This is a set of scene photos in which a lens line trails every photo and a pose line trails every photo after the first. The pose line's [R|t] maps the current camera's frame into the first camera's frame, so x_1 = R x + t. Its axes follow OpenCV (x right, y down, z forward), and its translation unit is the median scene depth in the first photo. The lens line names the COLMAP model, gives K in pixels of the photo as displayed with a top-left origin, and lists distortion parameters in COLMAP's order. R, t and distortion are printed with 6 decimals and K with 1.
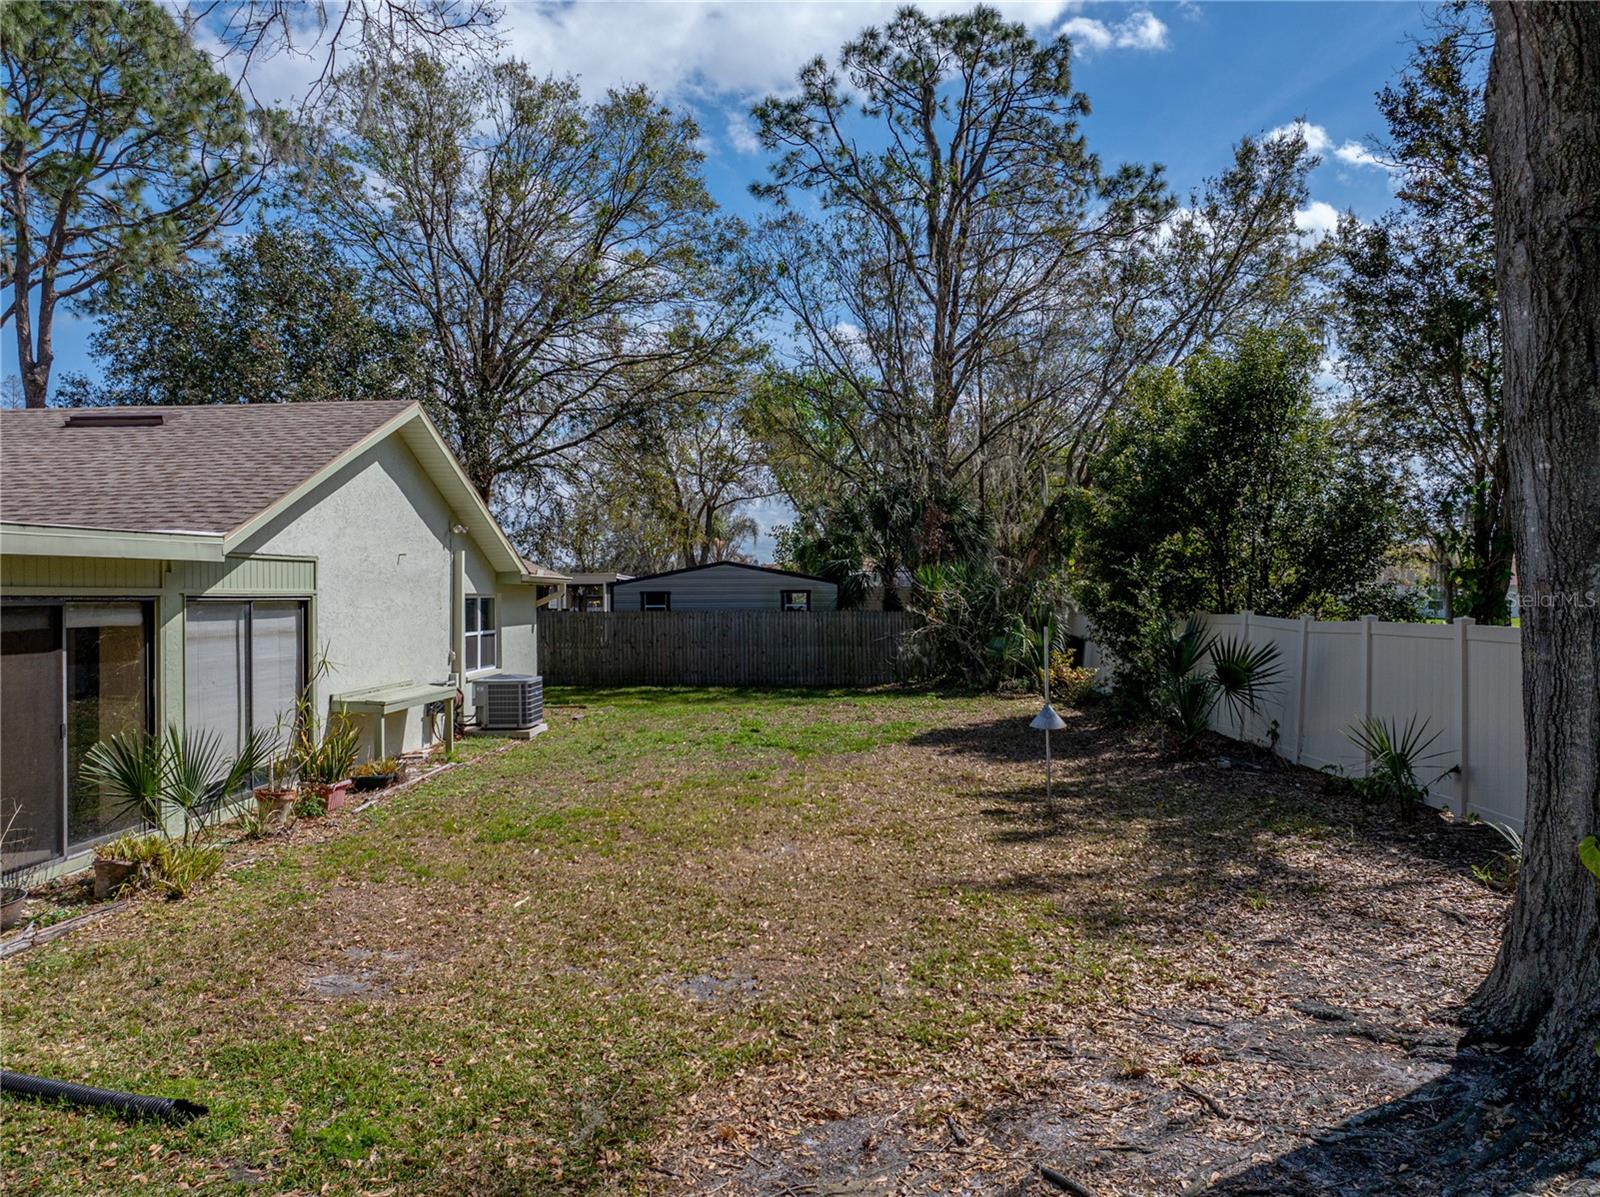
lens RADIAL K [[1125.8, 0, 800.0], [0, 1125.8, 598.5], [0, 0, 1]] dist [-0.027612, 0.008489]
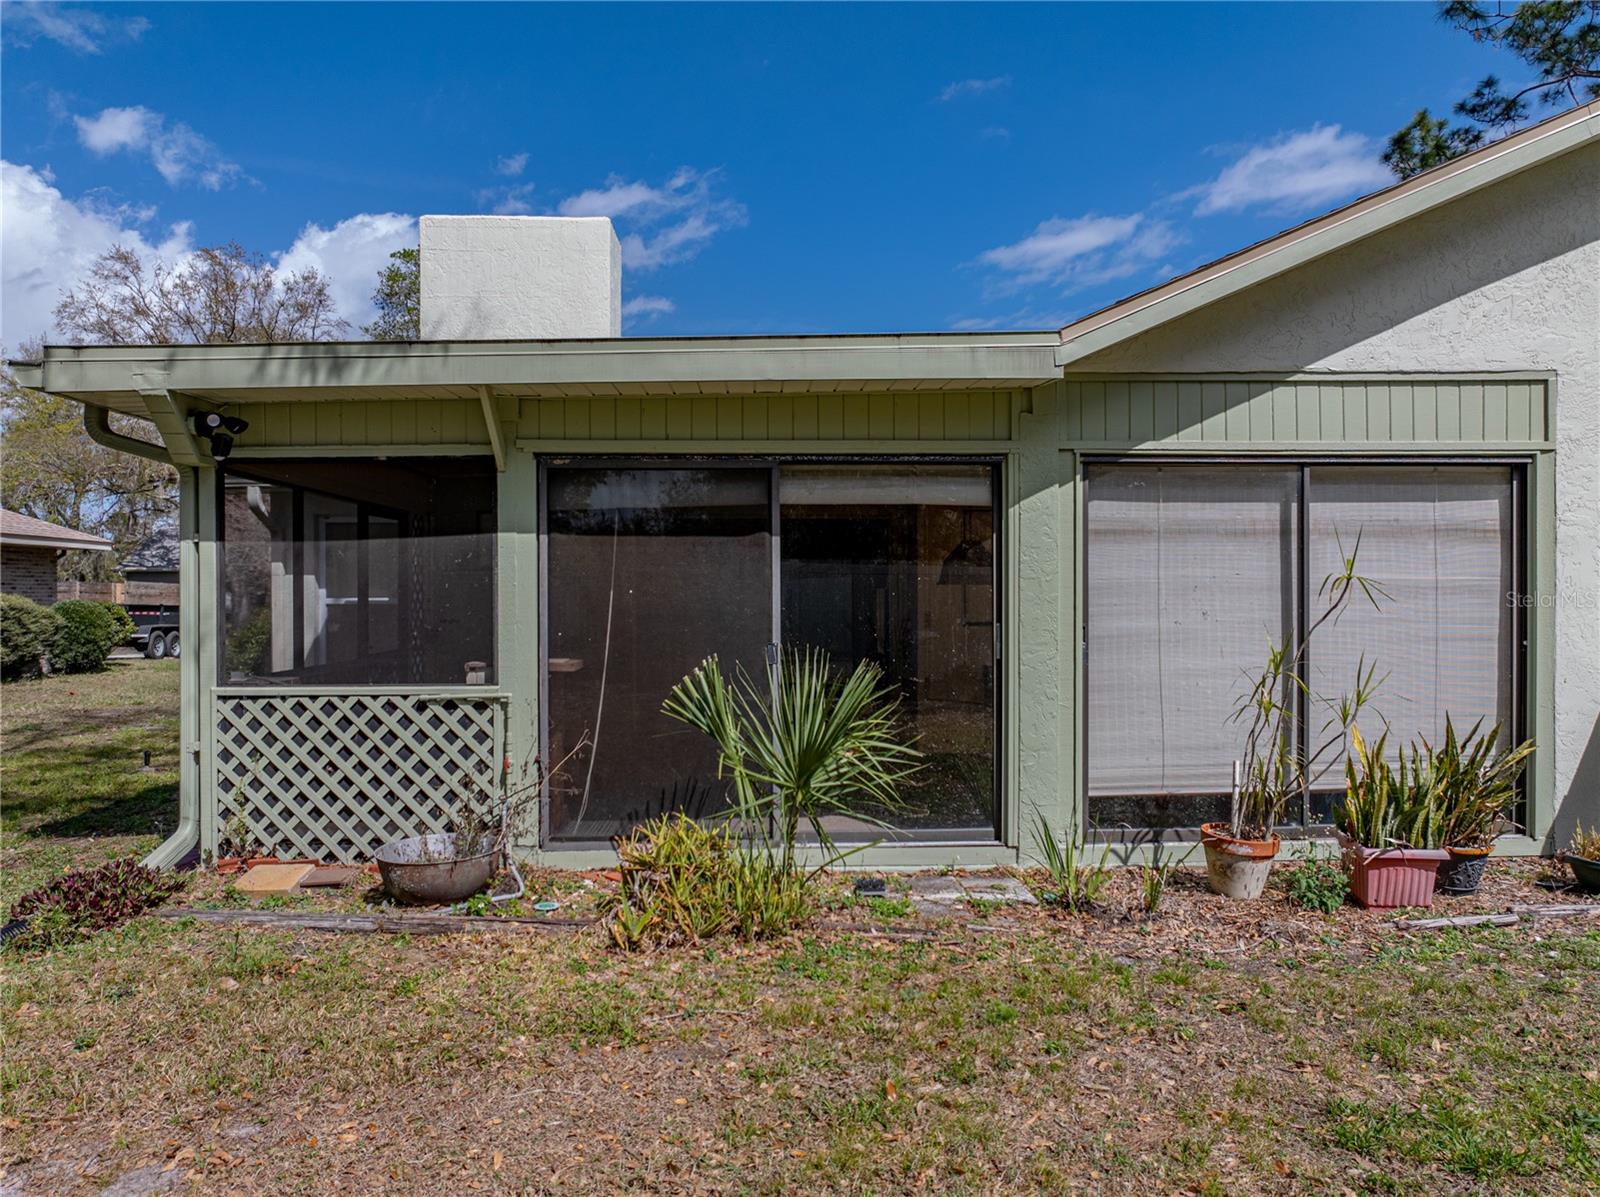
lens RADIAL K [[1132.6, 0, 800.0], [0, 1132.6, 598.5], [0, 0, 1]] dist [-0.027117, -0.004987]
pose [[0.065607, 0.009449, -0.997801, 0.011264], [0.001370, 0.999953, 0.009559, 0.041459], [0.997845, -0.001994, 0.065591, 0.514022]]
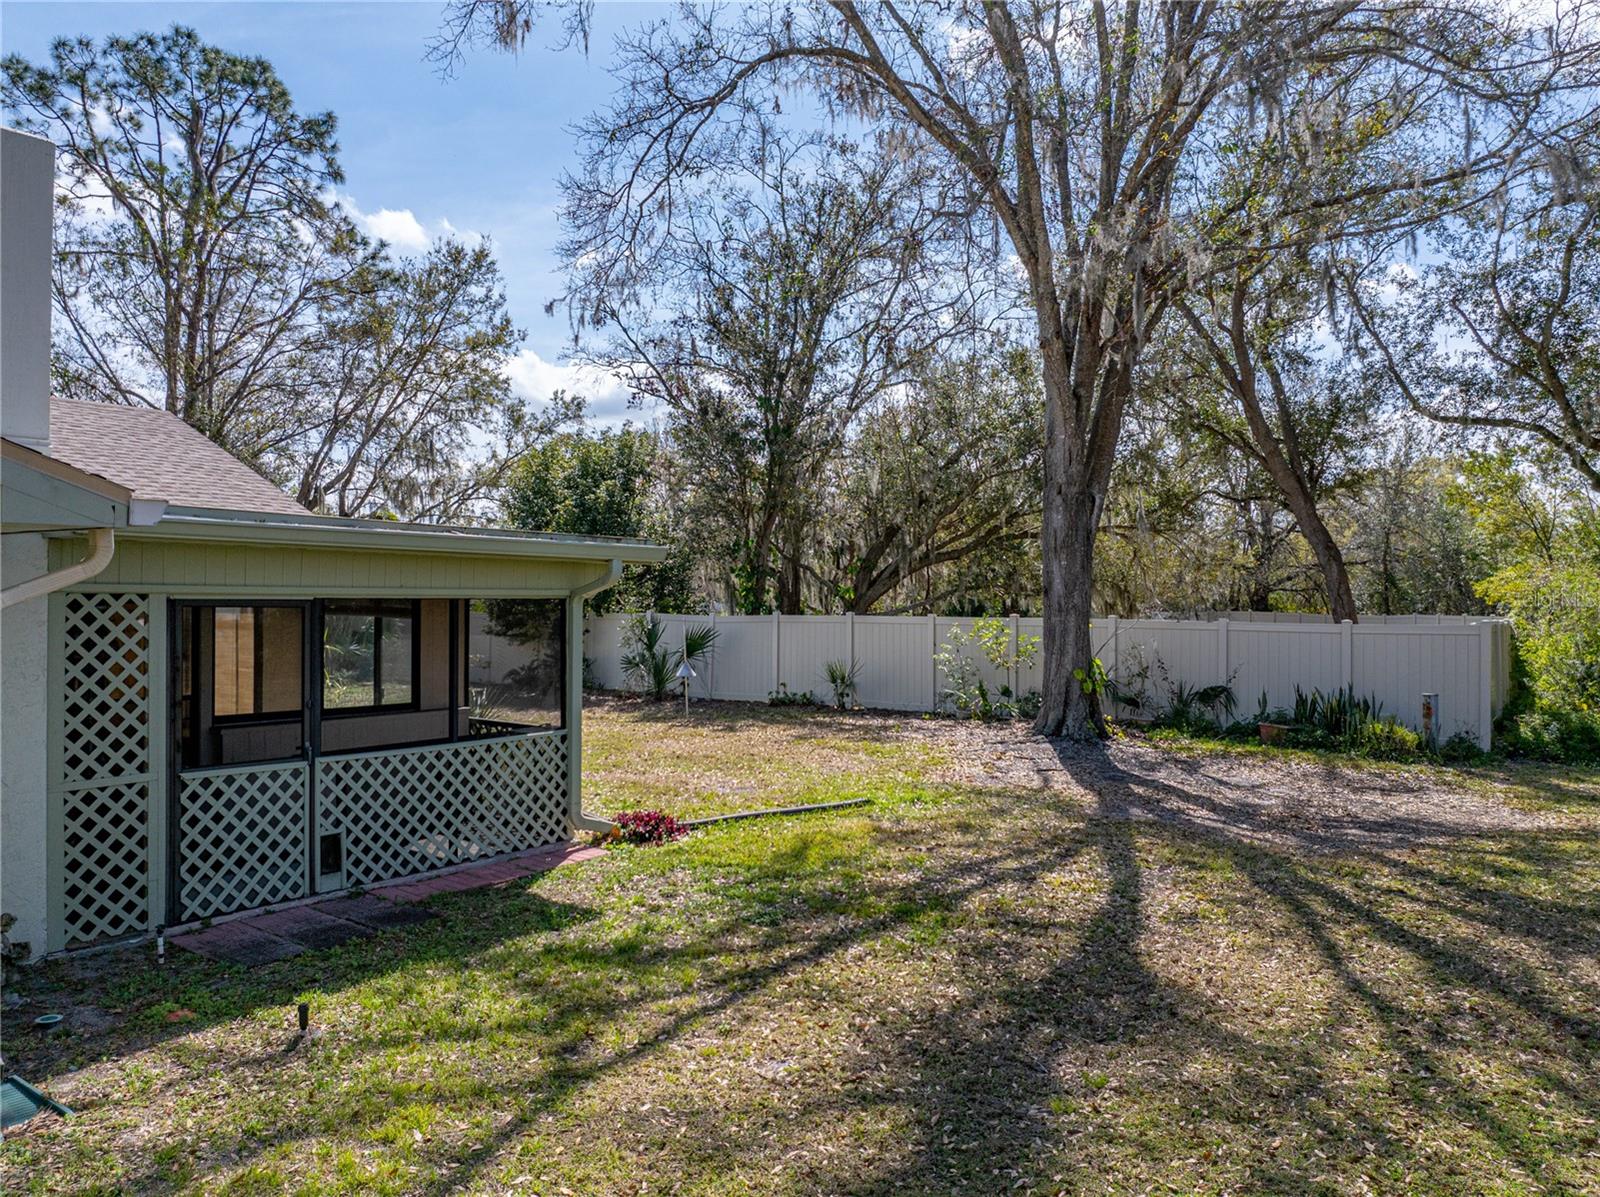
lens RADIAL K [[1113.7, 0, 800.0], [0, 1113.7, 598.5], [0, 0, 1]] dist [-0.023016, 0.008003]
pose [[0.579096, 0.013434, 0.815149, -0.769908], [-0.006121, 0.999908, -0.012131, 0.011291], [-0.815236, 0.002035, 0.579125, -0.093466]]
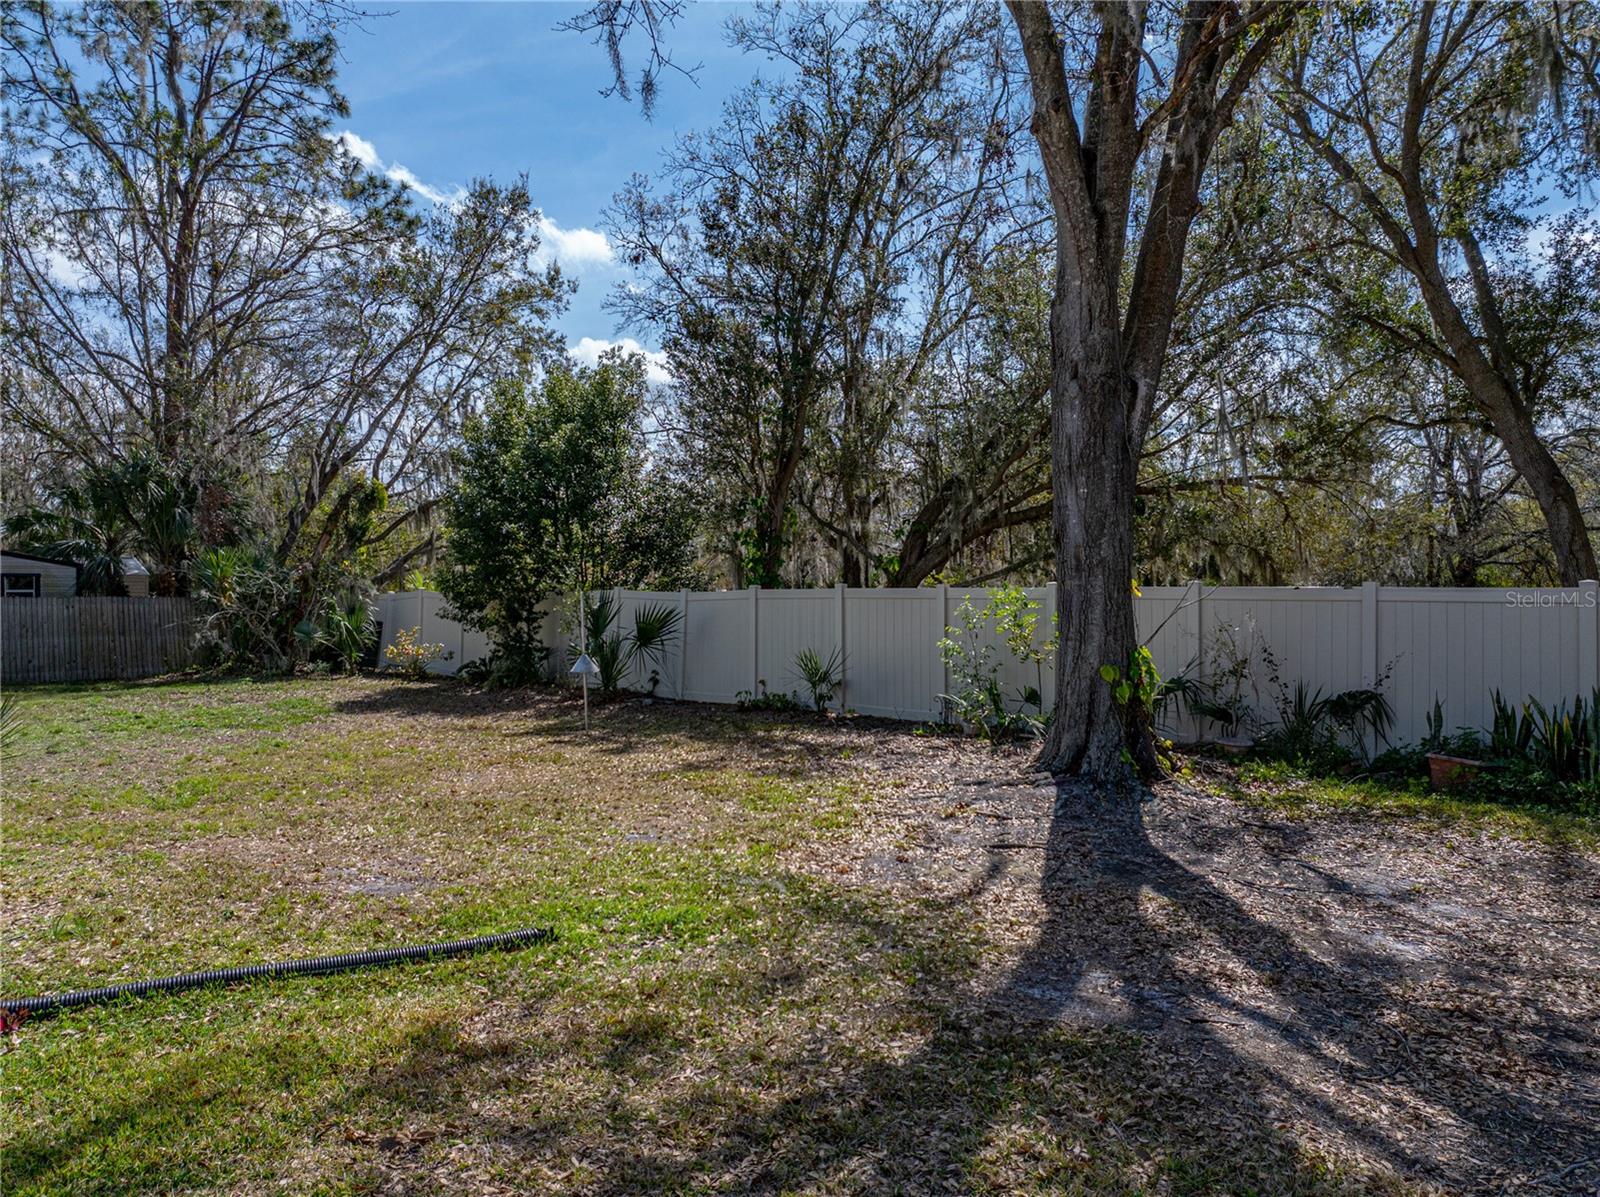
lens RADIAL K [[1113.7, 0, 800.0], [0, 1113.7, 598.5], [0, 0, 1]] dist [-0.023016, 0.008003]
pose [[0.698272, -0.000340, 0.715832, -0.353704], [0.001646, 0.999998, -0.001131, 0.025644], [-0.715830, 0.001968, 0.698271, -0.021340]]
